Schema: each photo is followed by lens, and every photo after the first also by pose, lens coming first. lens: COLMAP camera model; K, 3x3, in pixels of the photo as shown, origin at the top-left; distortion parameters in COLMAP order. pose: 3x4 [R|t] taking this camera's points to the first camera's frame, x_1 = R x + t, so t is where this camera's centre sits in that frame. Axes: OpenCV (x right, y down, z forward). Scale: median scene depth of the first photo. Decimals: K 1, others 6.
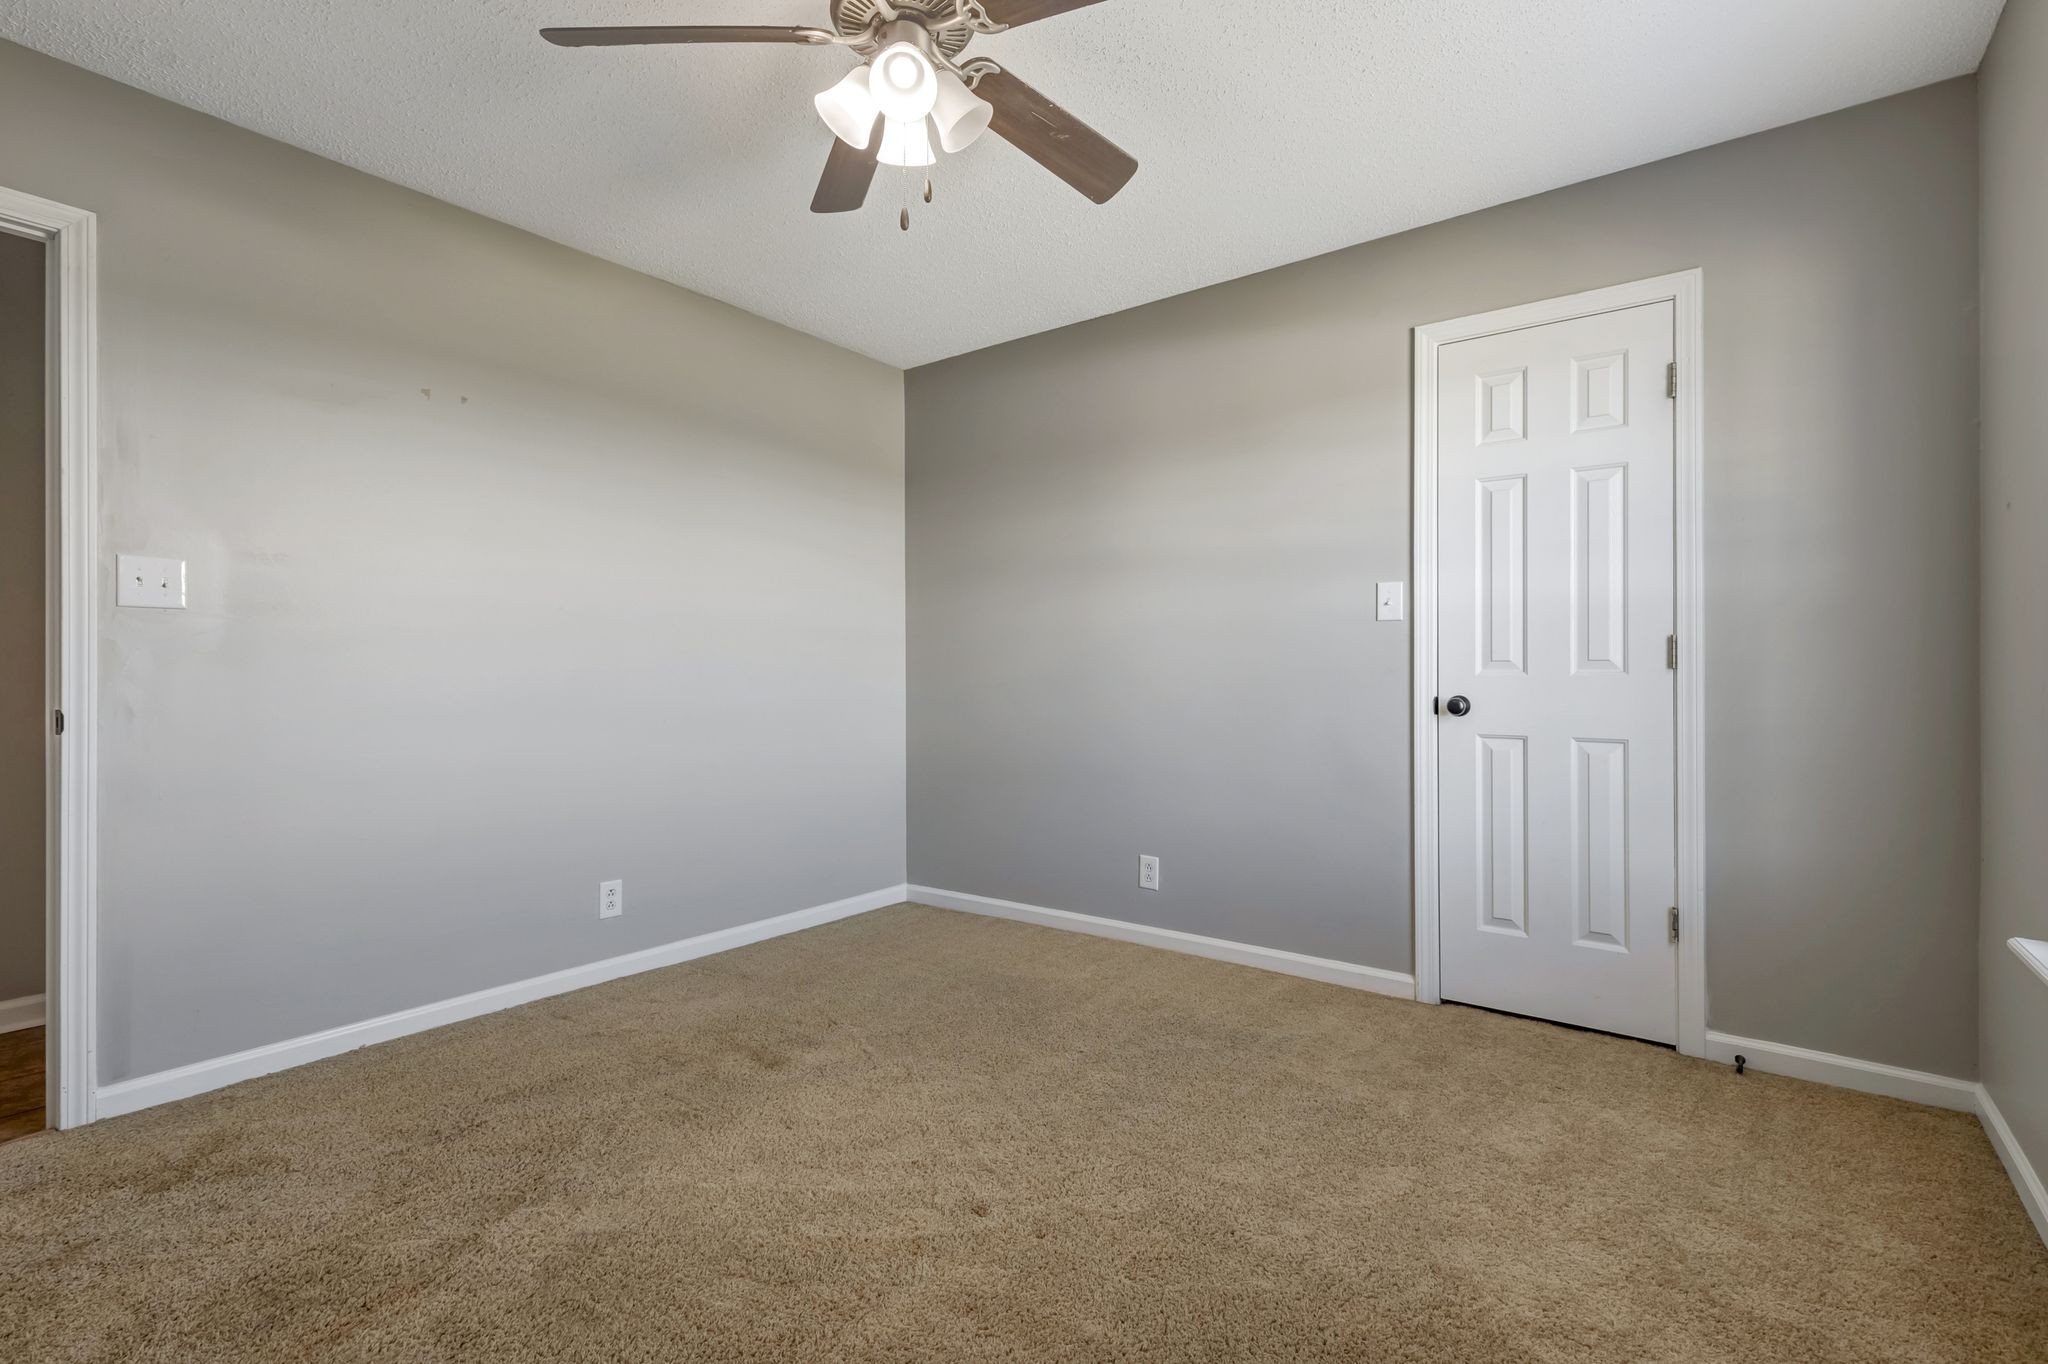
lens RADIAL K [[925.6, 0, 1030.9], [0, 925.6, 683.5], [0, 0, 1]] dist [0.007292, 0.000320]
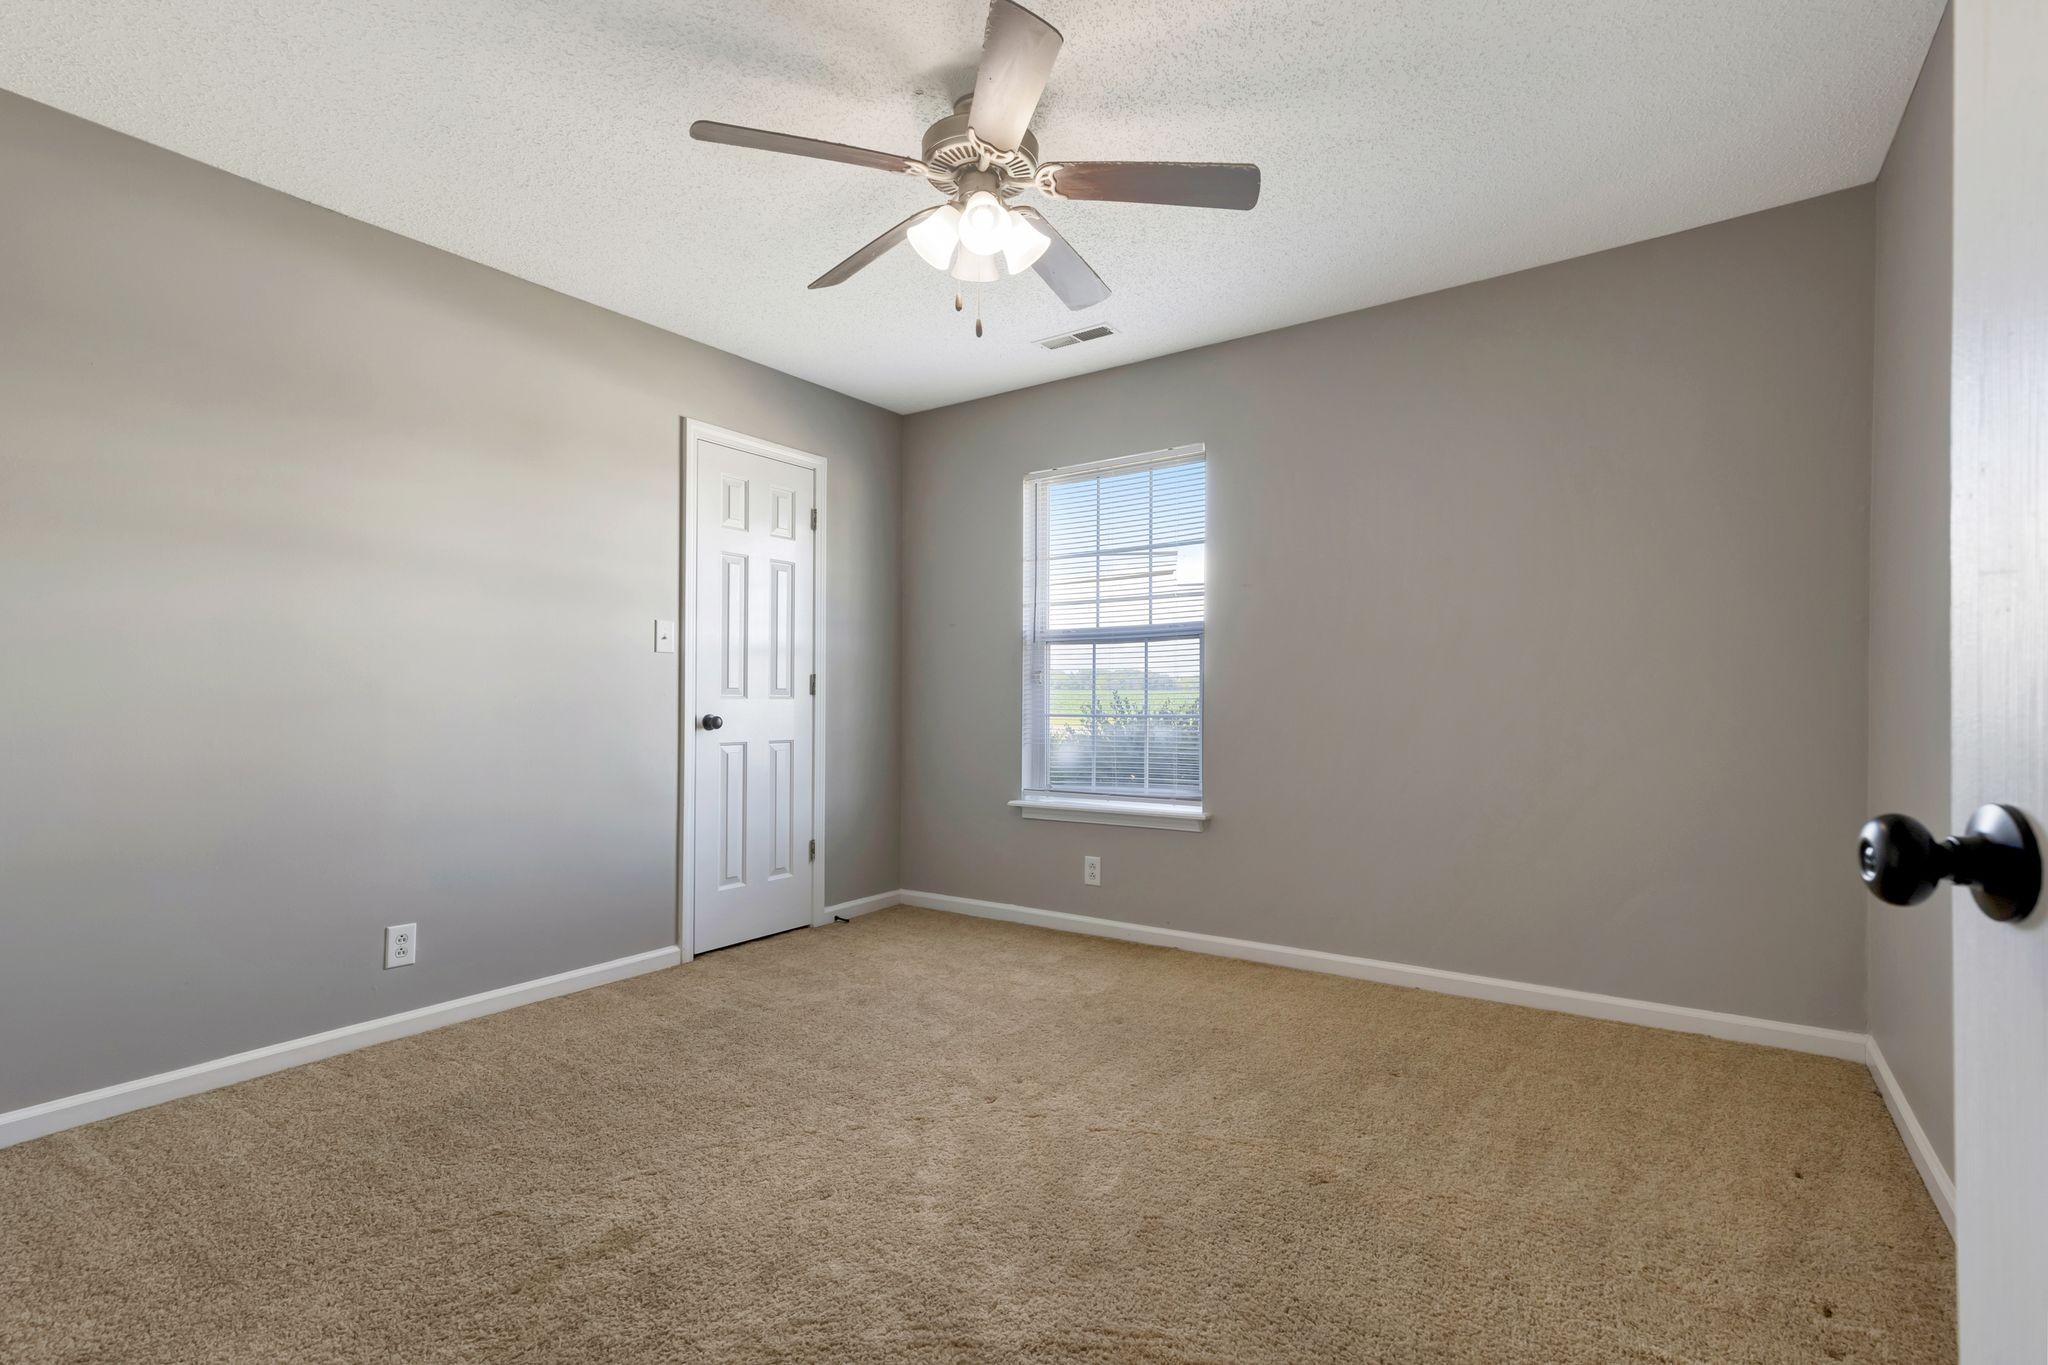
lens RADIAL K [[925.6, 0, 1030.9], [0, 925.6, 684.0], [0, 0, 1]] dist [0.007292, 0.000320]
pose [[-0.027642, 0.012155, 0.999544, -0.872824], [0.008212, 0.999895, -0.011932, -0.010342], [-0.999584, 0.007879, -0.027739, 0.599942]]
